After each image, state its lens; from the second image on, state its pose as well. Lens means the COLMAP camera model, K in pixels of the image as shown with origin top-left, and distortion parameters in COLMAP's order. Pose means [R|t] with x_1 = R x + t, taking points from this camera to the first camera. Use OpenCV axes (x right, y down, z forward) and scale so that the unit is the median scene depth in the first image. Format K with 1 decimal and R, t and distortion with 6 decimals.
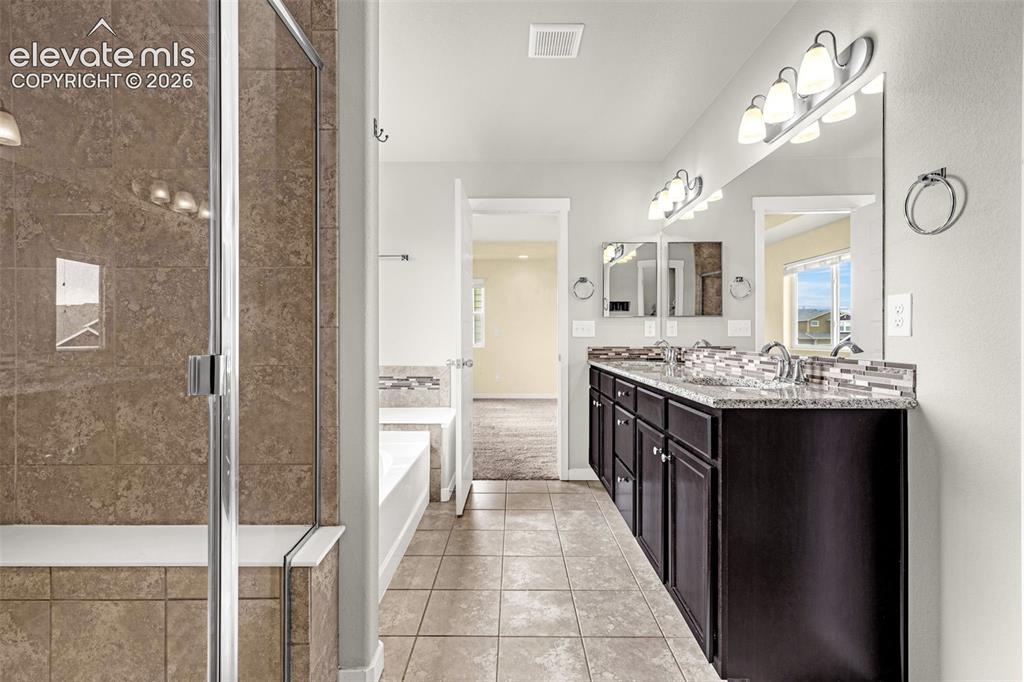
lens RADIAL K [[436.8, 0, 509.6], [0, 436.8, 339.9], [0, 0, 1]] dist [0.001219, -0.000272]
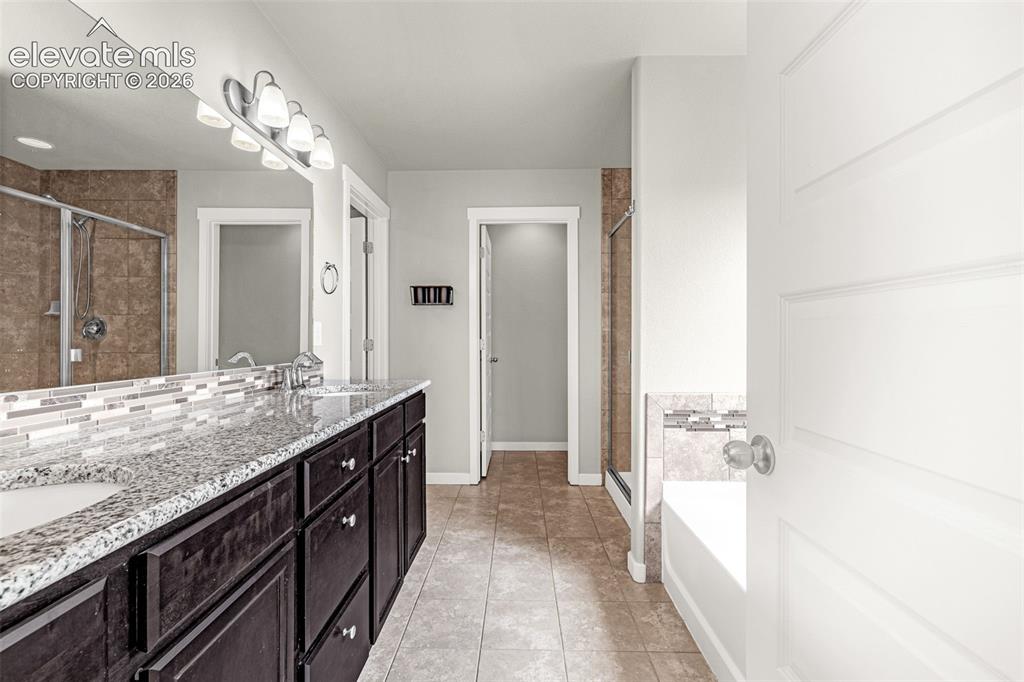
lens RADIAL K [[436.8, 0, 509.6], [0, 436.8, 339.9], [0, 0, 1]] dist [0.001219, -0.000272]
pose [[-0.999925, -0.001425, 0.012138, 0.071823], [-0.001308, 0.999953, 0.009588, -0.032211], [-0.012151, 0.009572, -0.999880, 1.771875]]
